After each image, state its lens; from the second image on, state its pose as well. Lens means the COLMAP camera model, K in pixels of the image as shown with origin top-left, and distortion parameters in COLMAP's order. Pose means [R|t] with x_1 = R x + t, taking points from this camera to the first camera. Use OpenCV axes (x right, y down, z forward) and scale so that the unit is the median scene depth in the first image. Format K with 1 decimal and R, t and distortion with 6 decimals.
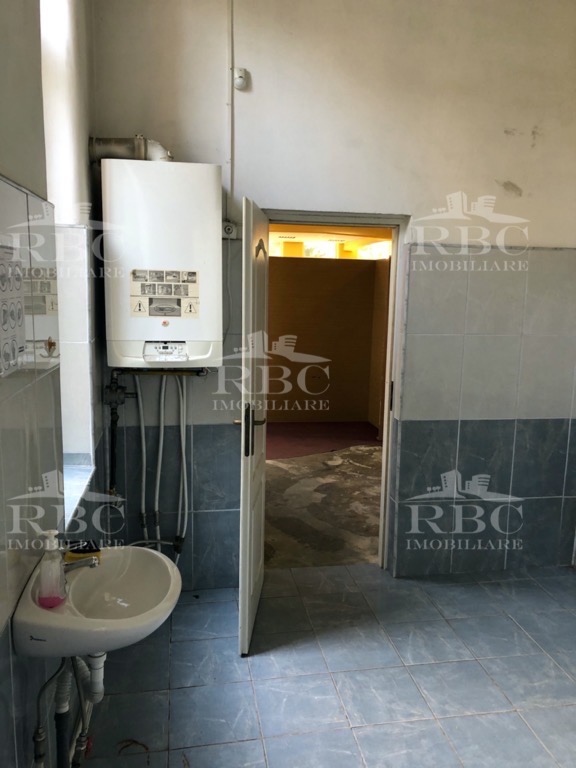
lens RADIAL K [[635.4, 0, 288.4], [0, 635.4, 383.9], [0, 0, 1]] dist [0.004409, 0.002653]
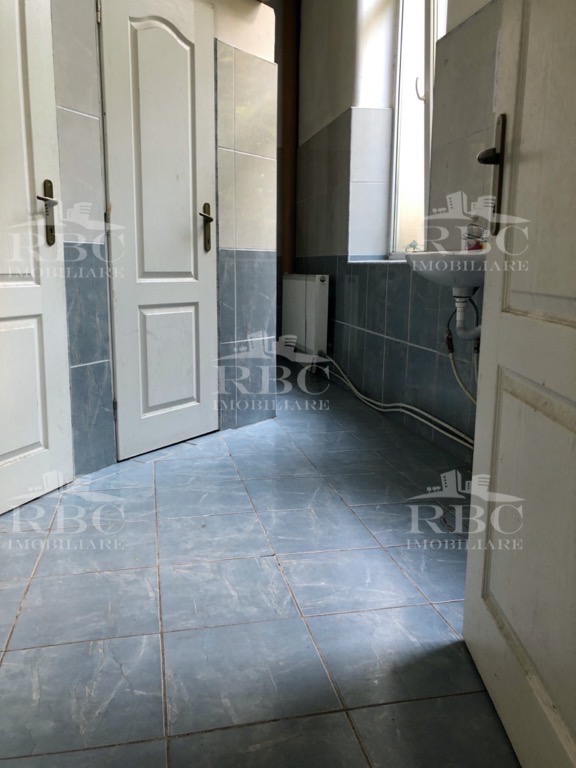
lens RADIAL K [[635.4, 0, 287.9], [0, 635.4, 383.2], [0, 0, 1]] dist [0.004409, 0.002653]
pose [[-0.998448, -0.016780, -0.053108, 0.118472], [-0.033160, 0.945210, 0.324773, 0.077800], [0.044749, 0.326030, -0.944300, 1.551556]]
